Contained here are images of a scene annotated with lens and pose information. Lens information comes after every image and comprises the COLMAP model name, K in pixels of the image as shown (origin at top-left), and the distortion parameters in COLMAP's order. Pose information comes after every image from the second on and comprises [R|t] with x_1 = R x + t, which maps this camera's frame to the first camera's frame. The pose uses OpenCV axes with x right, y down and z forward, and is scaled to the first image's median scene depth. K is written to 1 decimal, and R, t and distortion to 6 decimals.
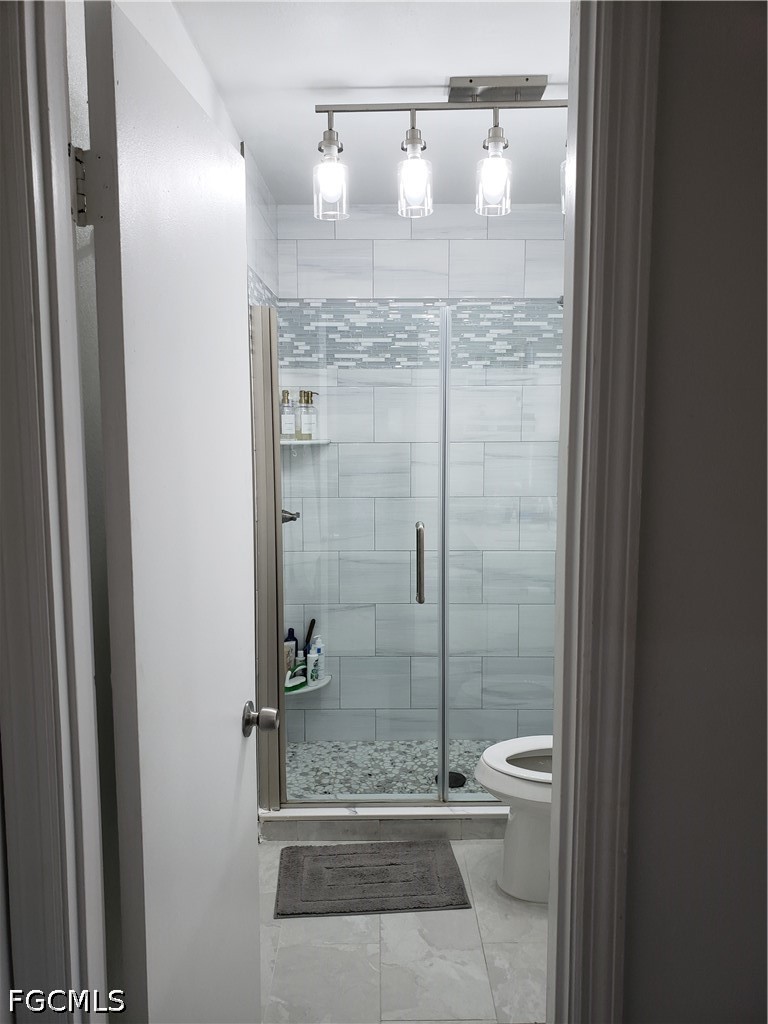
lens RADIAL K [[788.5, 0, 380.0], [0, 788.5, 508.4], [0, 0, 1]] dist [0.022530, -0.025845]
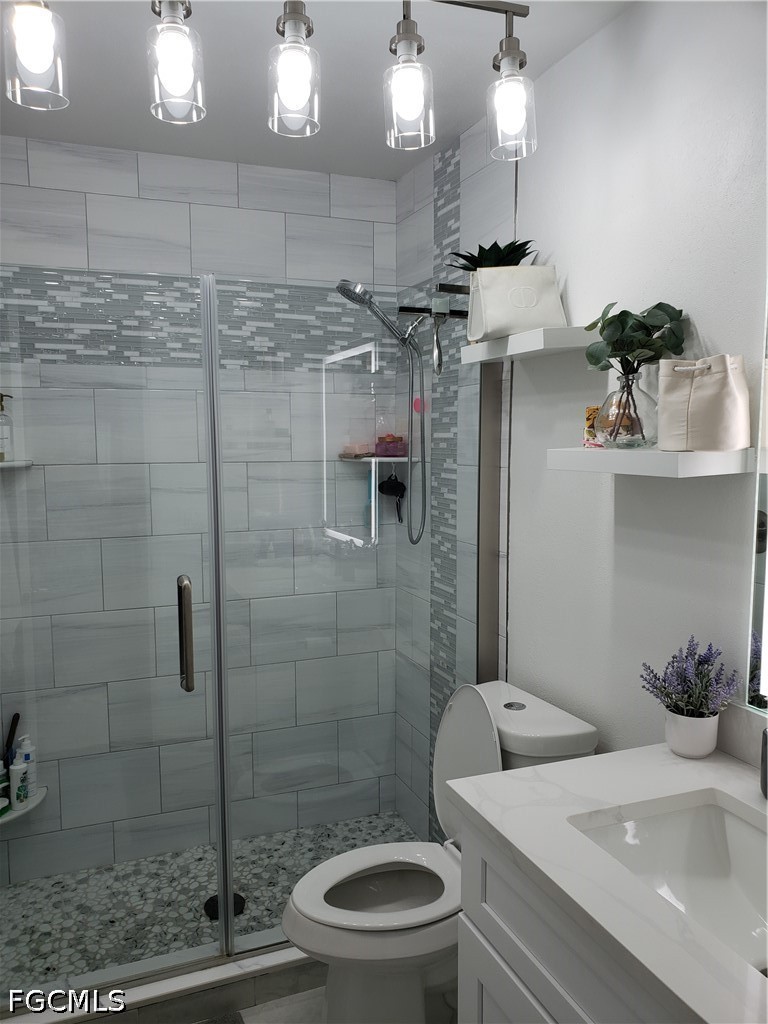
lens RADIAL K [[788.5, 0, 383.5], [0, 788.5, 518.1], [0, 0, 1]] dist [0.022530, -0.025845]
pose [[0.930979, -0.036864, 0.363207, -0.029251], [0.041466, 0.999128, -0.004880, -0.017944], [-0.362710, 0.019604, 0.931696, 0.210097]]
